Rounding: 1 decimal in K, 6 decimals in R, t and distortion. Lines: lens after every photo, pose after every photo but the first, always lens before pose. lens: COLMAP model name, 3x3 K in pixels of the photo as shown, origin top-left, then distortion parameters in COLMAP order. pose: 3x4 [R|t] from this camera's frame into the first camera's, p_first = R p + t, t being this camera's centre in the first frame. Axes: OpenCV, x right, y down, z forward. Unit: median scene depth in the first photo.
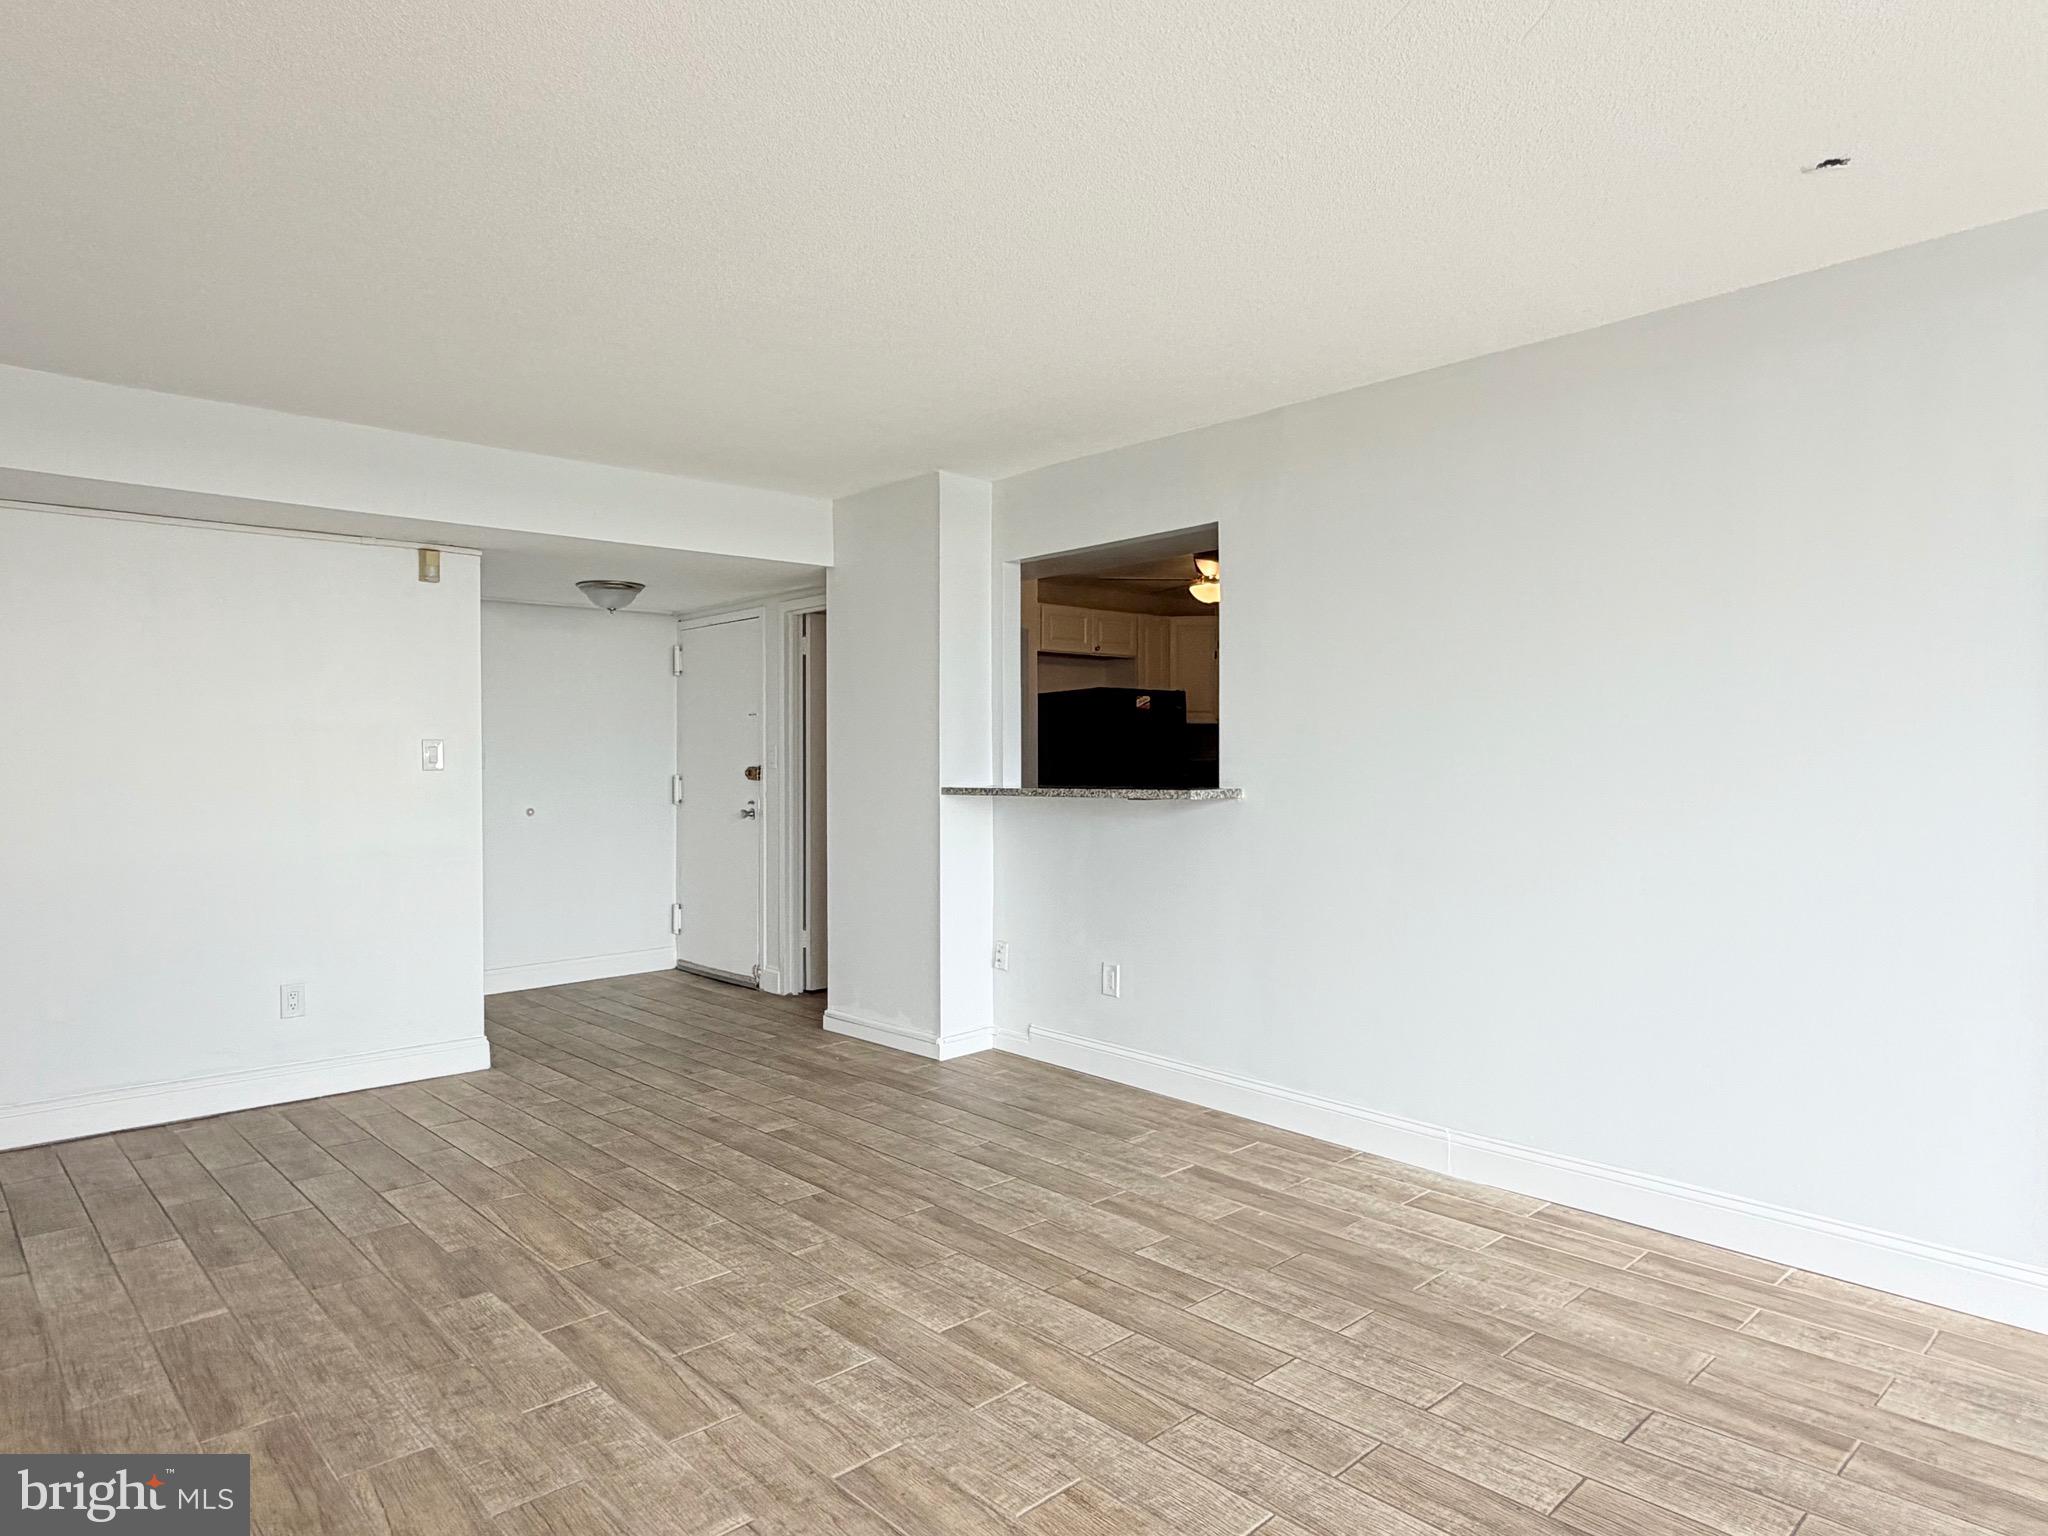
lens RADIAL K [[1230.1, 0, 1026.8], [0, 1230.1, 766.3], [0, 0, 1]] dist [0.001262, -0.001188]
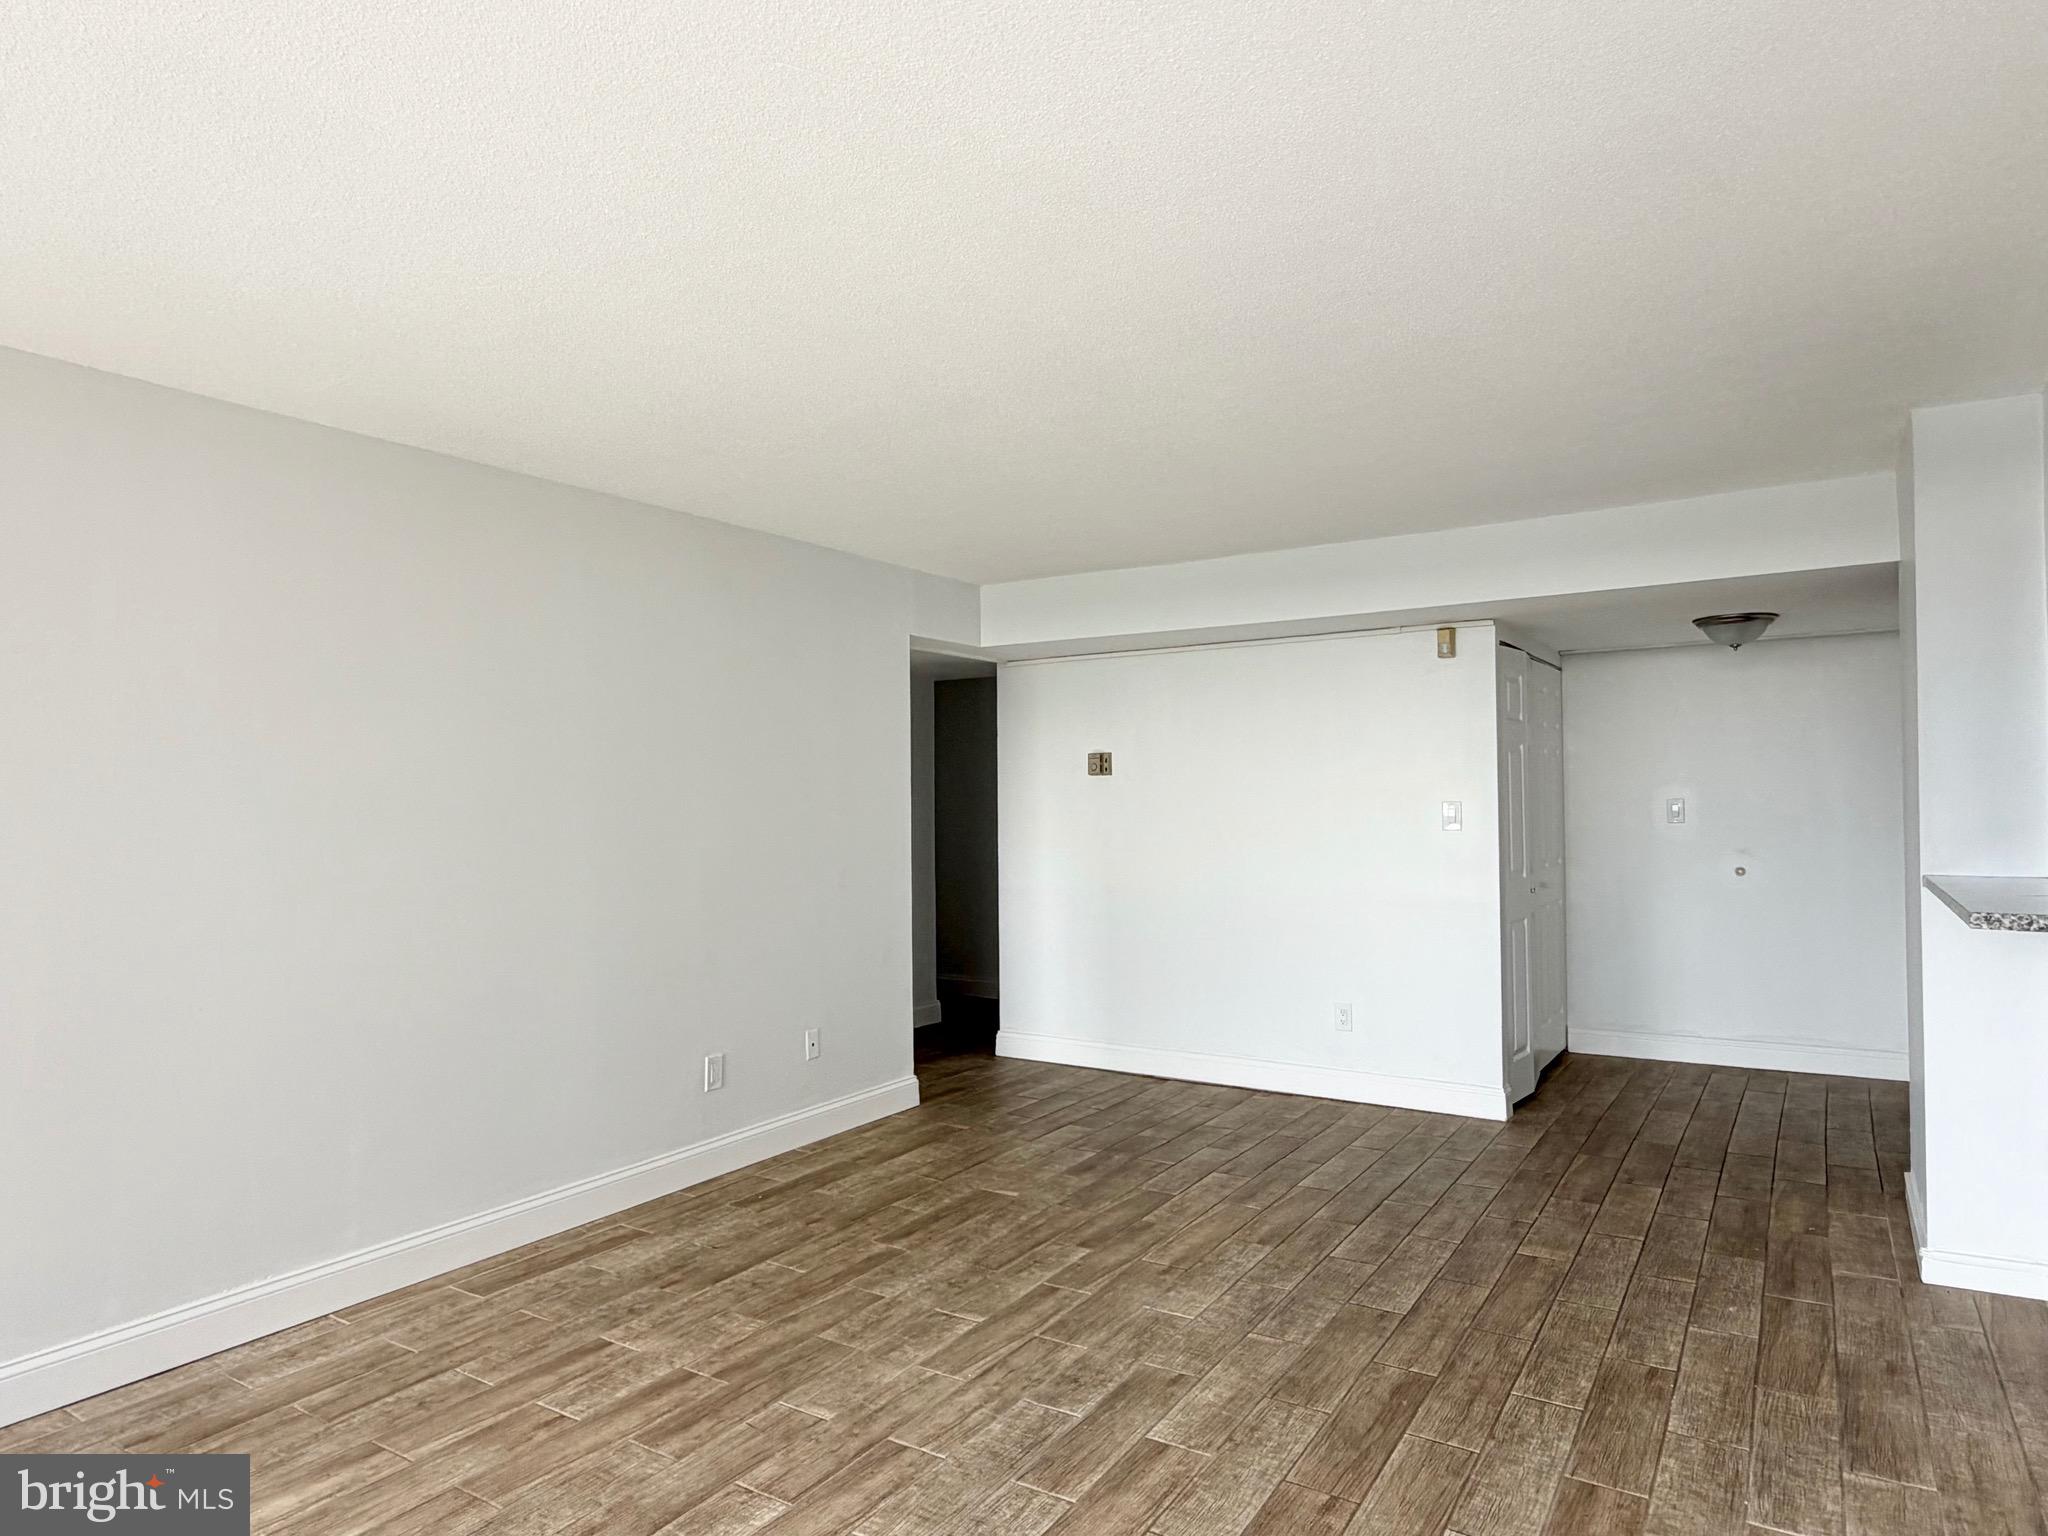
lens RADIAL K [[1230.1, 0, 1022.8], [0, 1230.1, 778.4], [0, 0, 1]] dist [0.001262, -0.001188]
pose [[0.243534, -0.013275, -0.969802, 0.650652], [0.003944, 0.999912, -0.012697, -0.040968], [0.969884, -0.000733, 0.243565, 0.499023]]
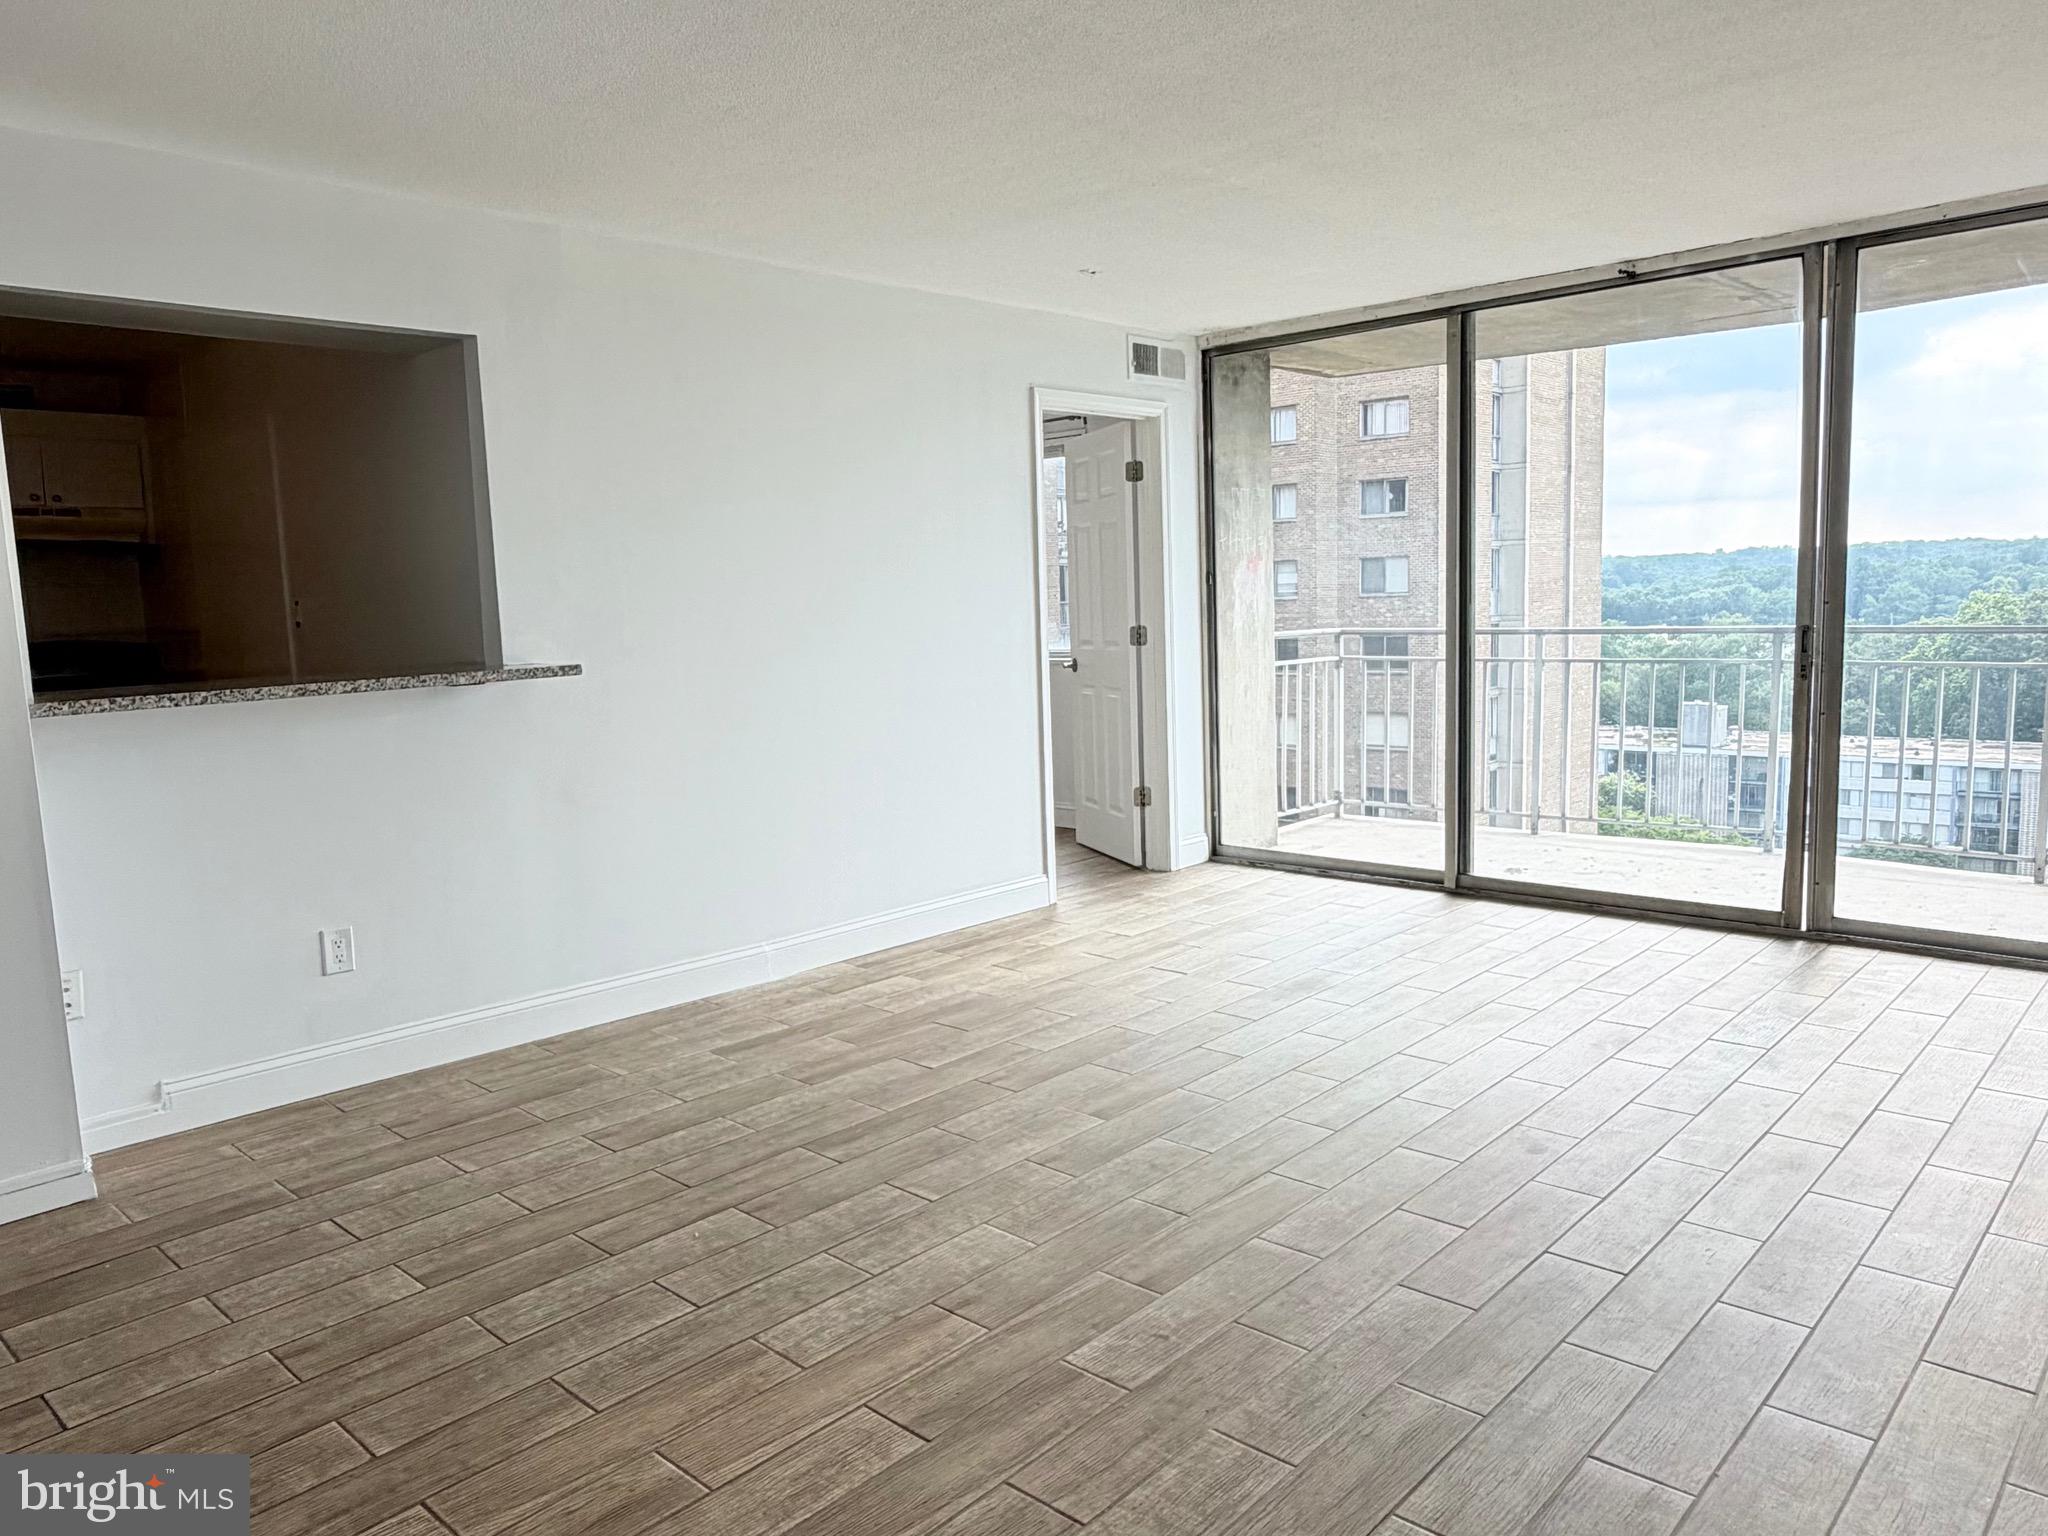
lens RADIAL K [[1404.4, 0, 1024.8], [0, 1404.4, 771.2], [0, 0, 1]] dist [0.013244, 0.003008]
pose [[-0.068971, -0.119896, 0.990388, -0.984496], [0.040037, 0.991619, 0.122833, -0.016817], [-0.996815, 0.048124, -0.063592, 0.856430]]
